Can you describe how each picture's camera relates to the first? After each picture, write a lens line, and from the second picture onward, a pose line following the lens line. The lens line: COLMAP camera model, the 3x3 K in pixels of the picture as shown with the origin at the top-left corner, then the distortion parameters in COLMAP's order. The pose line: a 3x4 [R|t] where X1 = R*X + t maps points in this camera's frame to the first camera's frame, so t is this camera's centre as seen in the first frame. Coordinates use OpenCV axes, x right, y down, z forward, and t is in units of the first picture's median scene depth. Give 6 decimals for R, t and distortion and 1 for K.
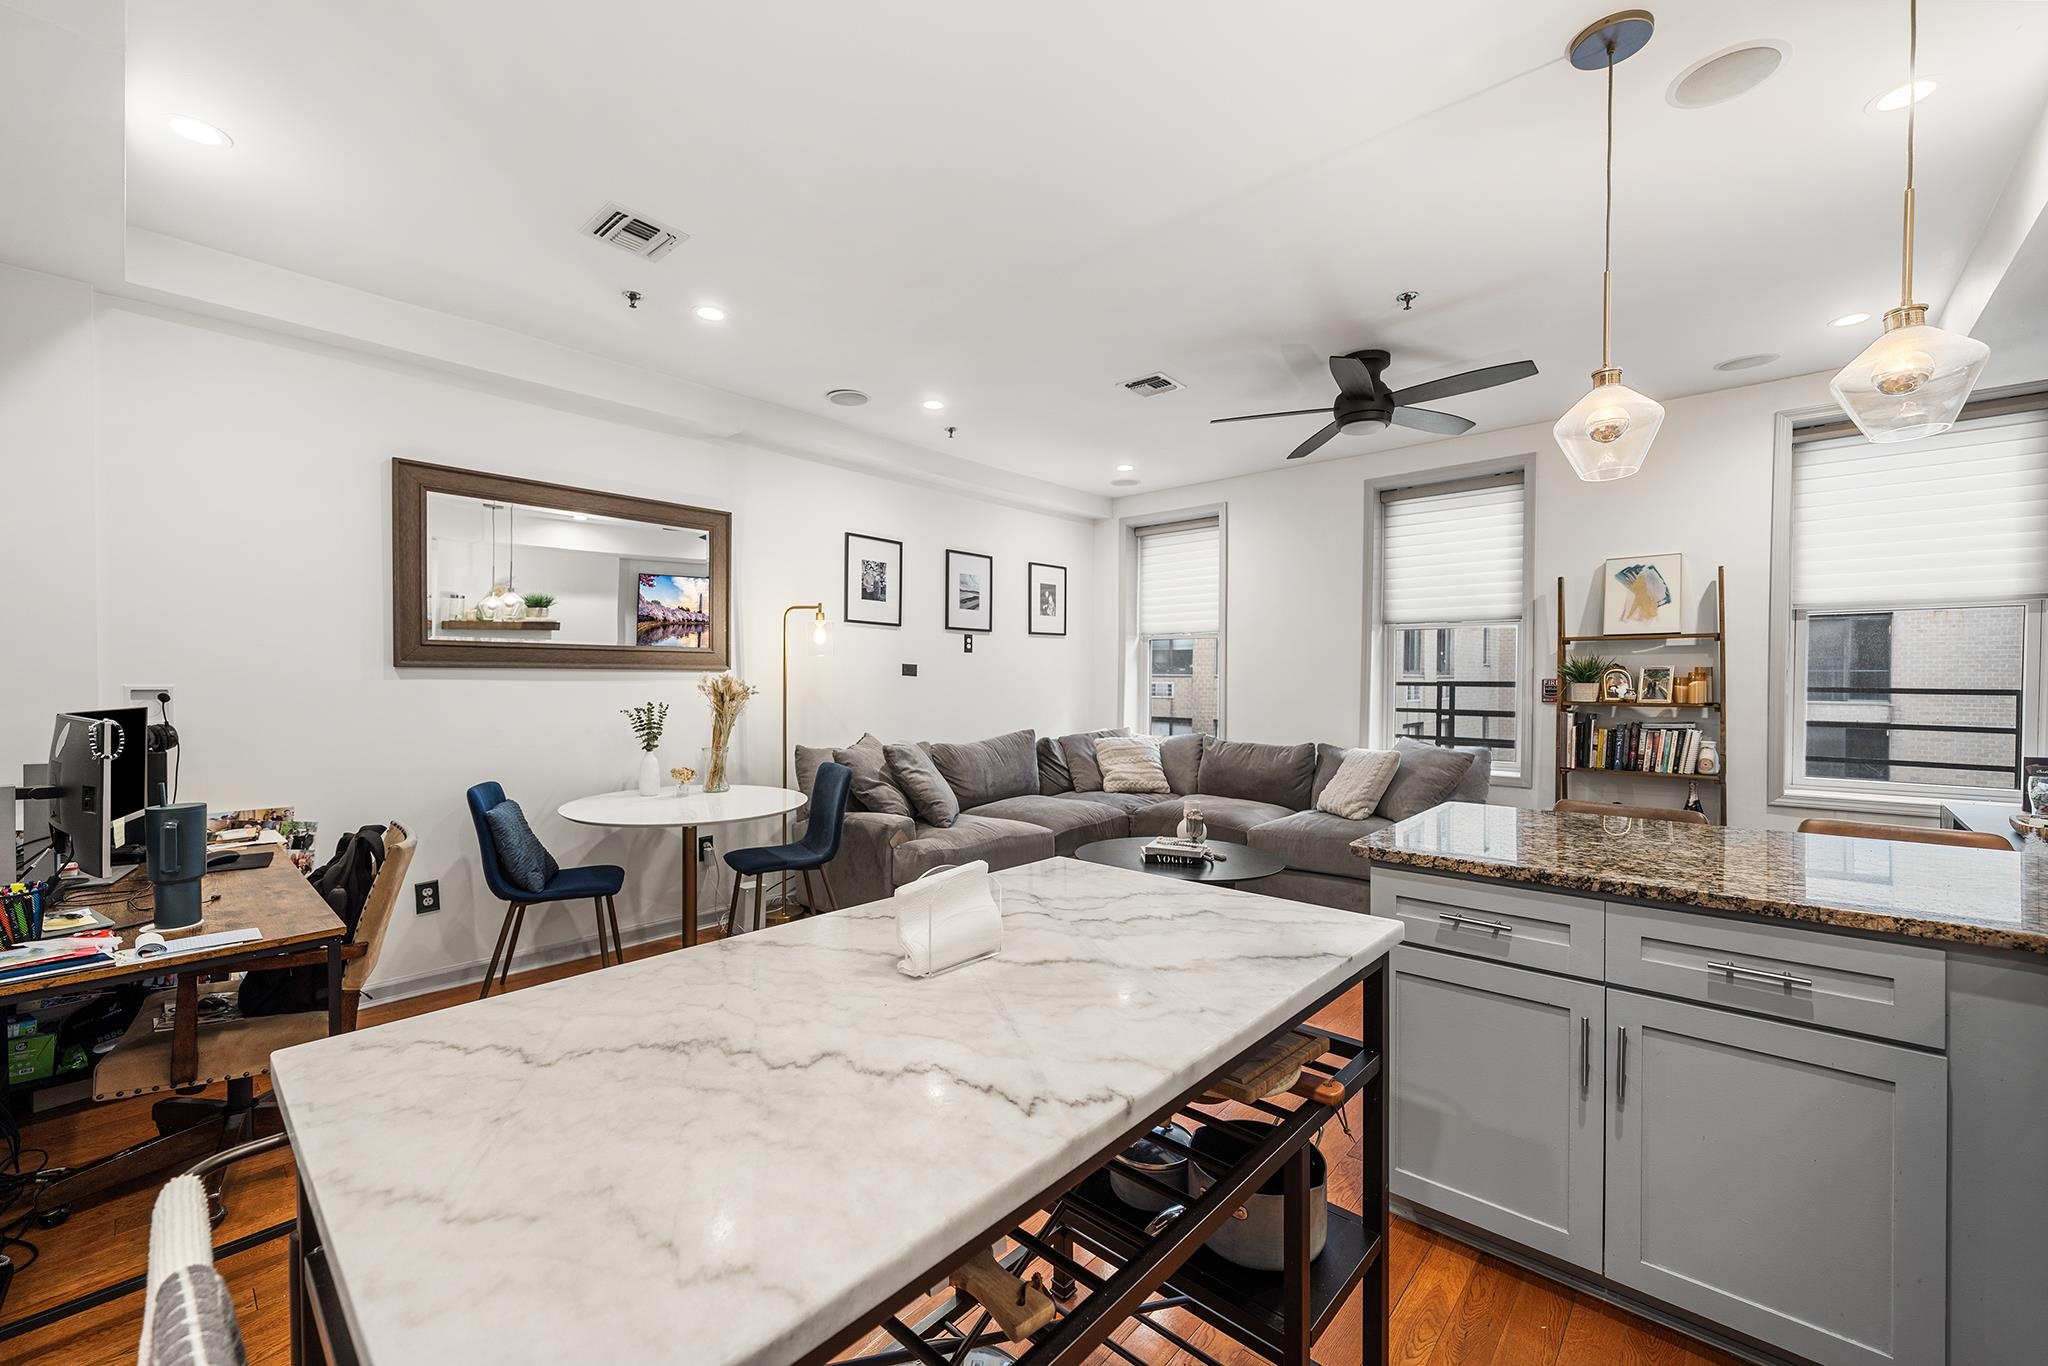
lens RADIAL K [[821.4, 0, 1011.3], [0, 821.4, 686.2], [0, 0, 1]] dist [-0.000022, -0.000004]
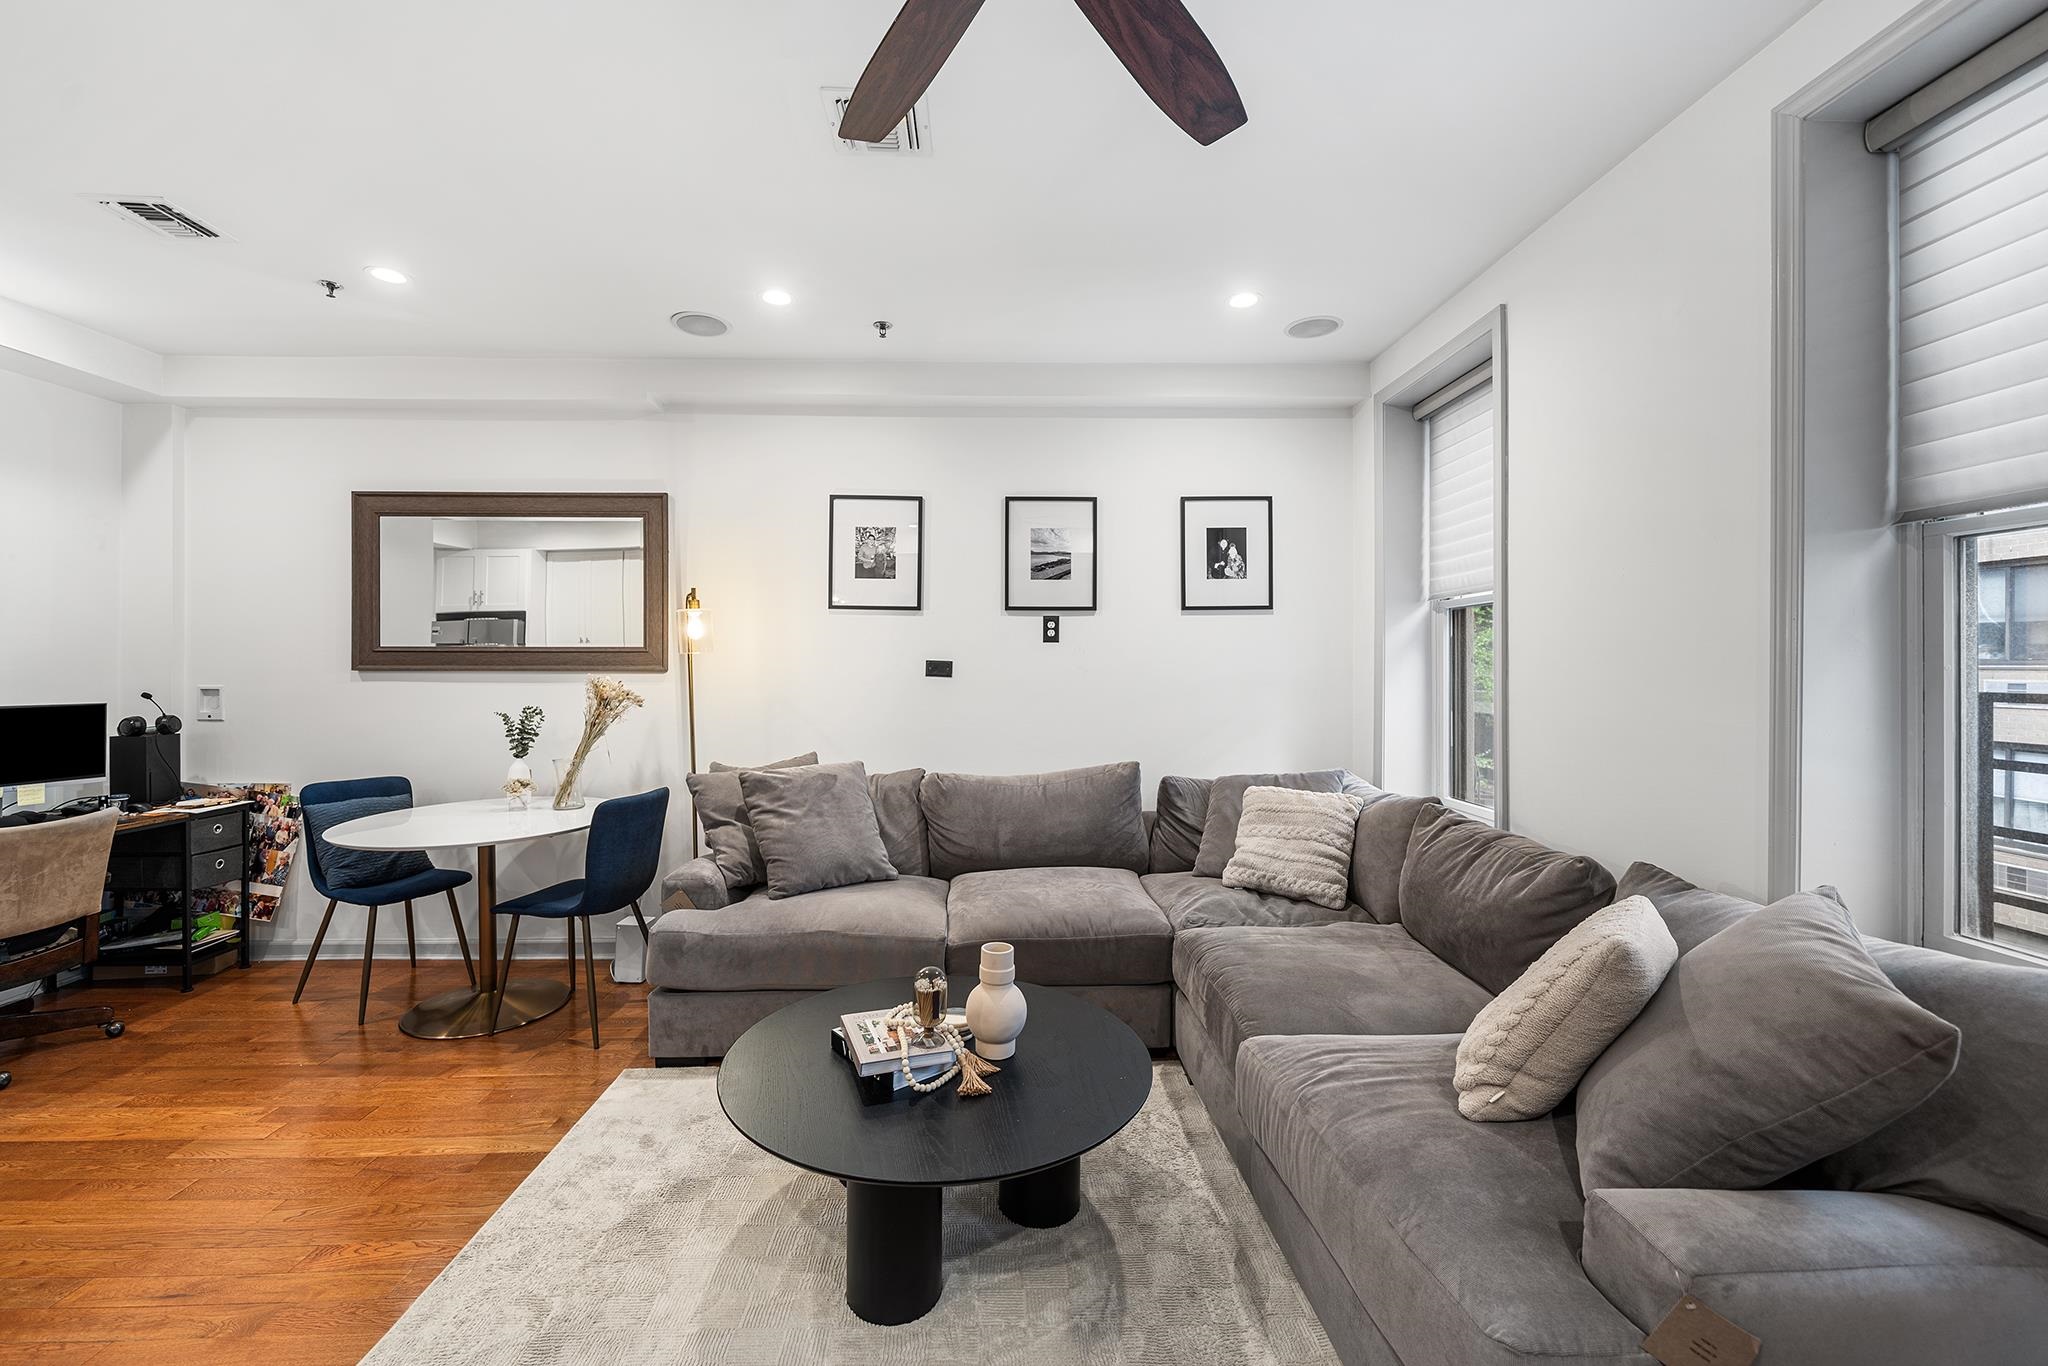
lens RADIAL K [[832.5, 0, 1010.1], [0, 832.5, 666.8], [0, 0, 1]] dist [-0.001131, 0.000192]
pose [[0.687187, -0.003486, -0.726472, 0.537893], [-0.006425, 0.999920, -0.010876, -0.016146], [0.726452, 0.012142, 0.687110, 0.624751]]
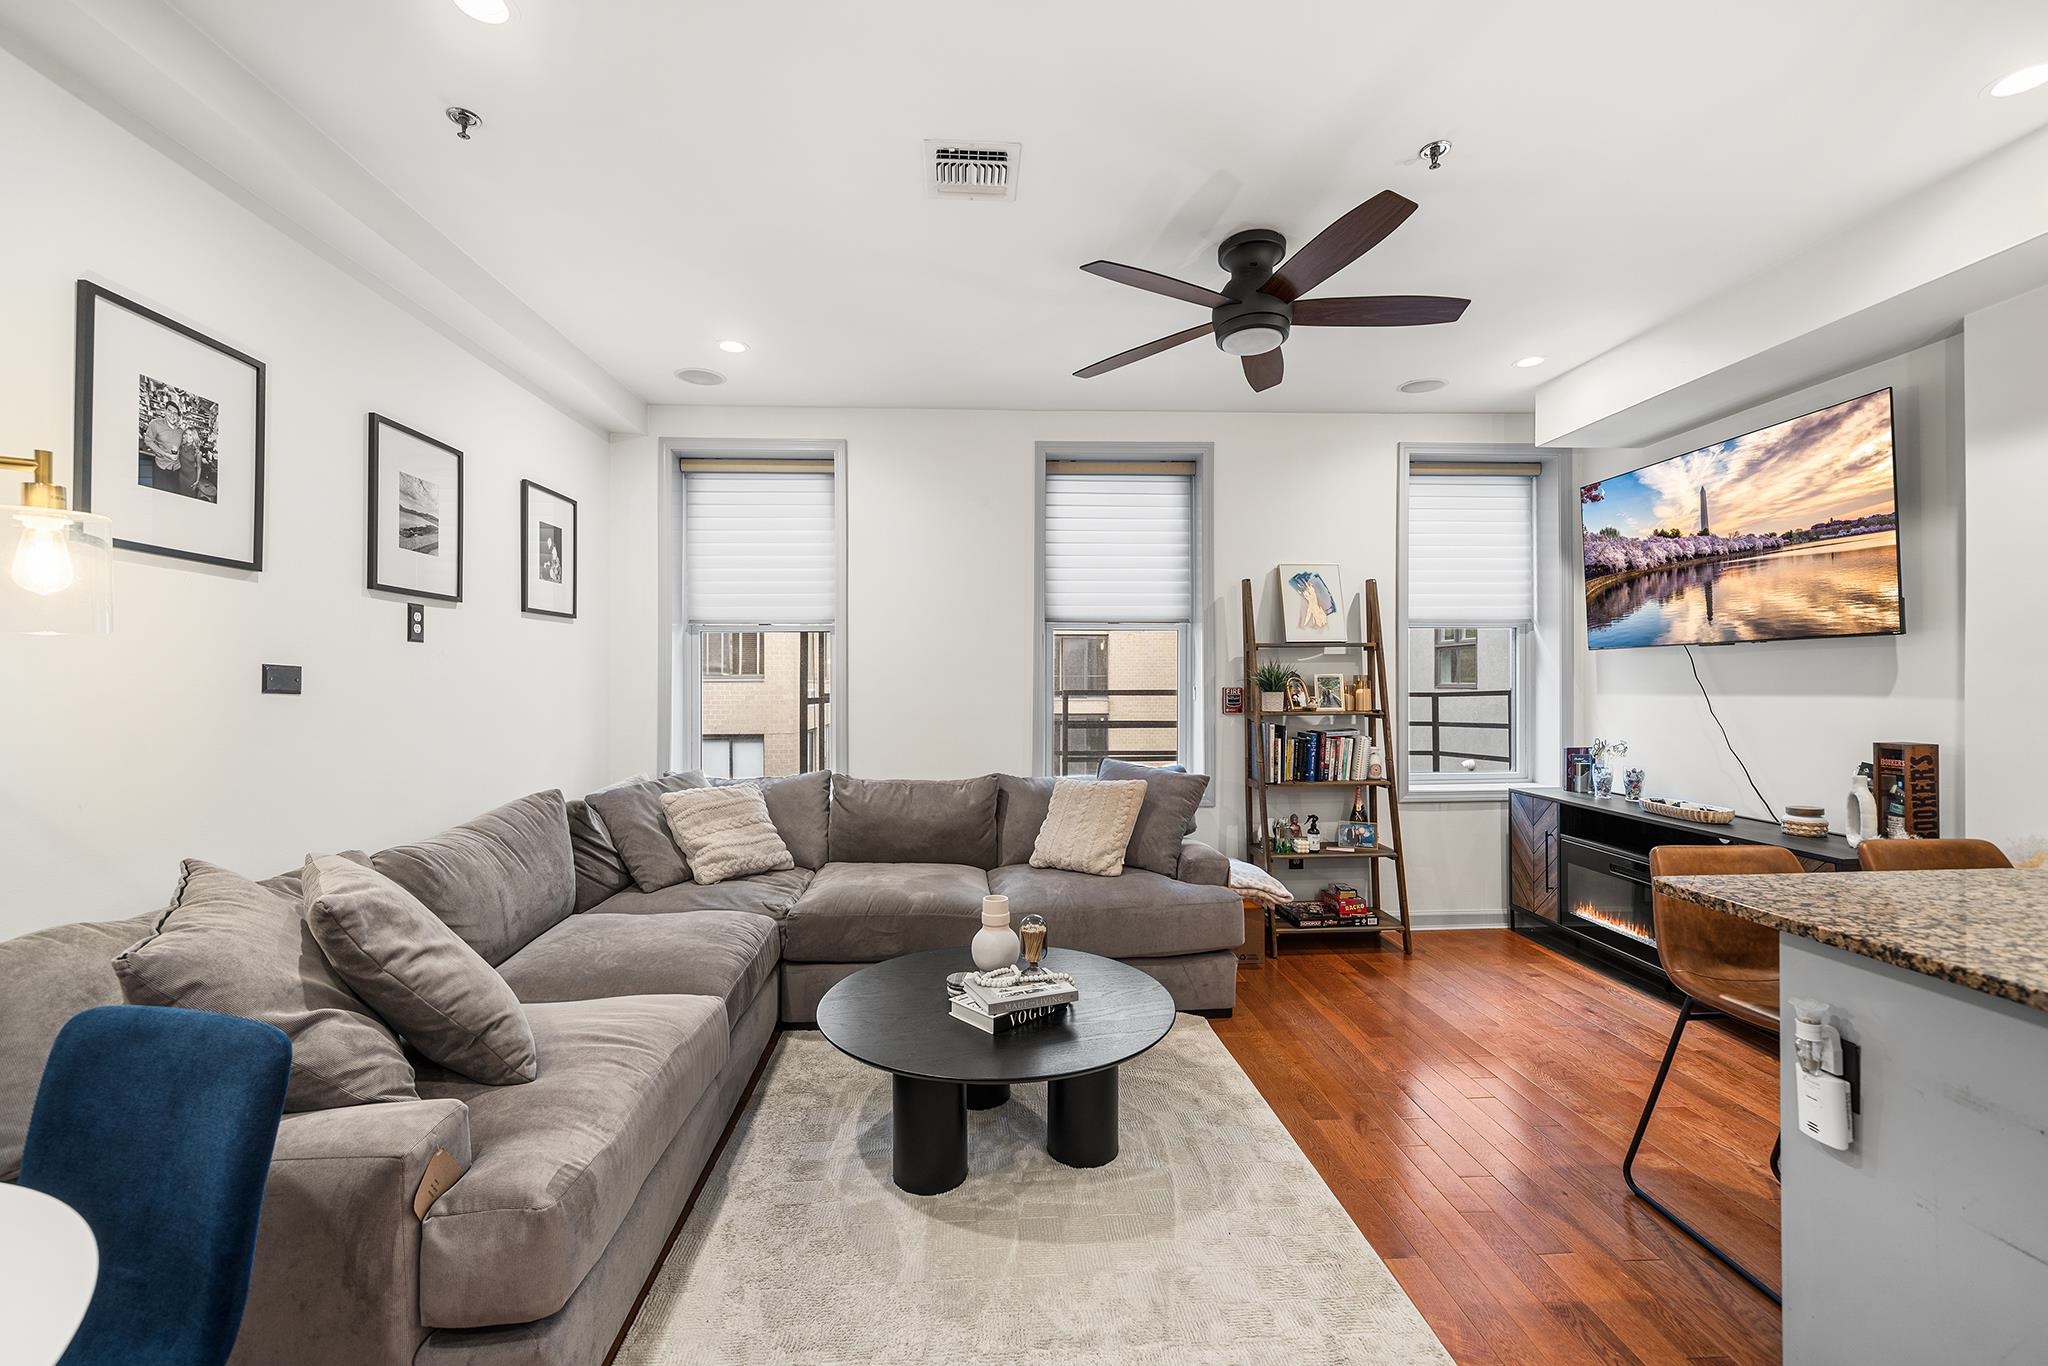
lens RADIAL K [[826.5, 0, 1013.0], [0, 826.5, 679.3], [0, 0, 1]] dist [-0.001712, 0.000248]
pose [[0.703466, -0.002924, 0.710723, -0.187217], [0.012480, 0.999888, -0.008239, -0.013805], [-0.710619, 0.014666, 0.703424, 0.522107]]
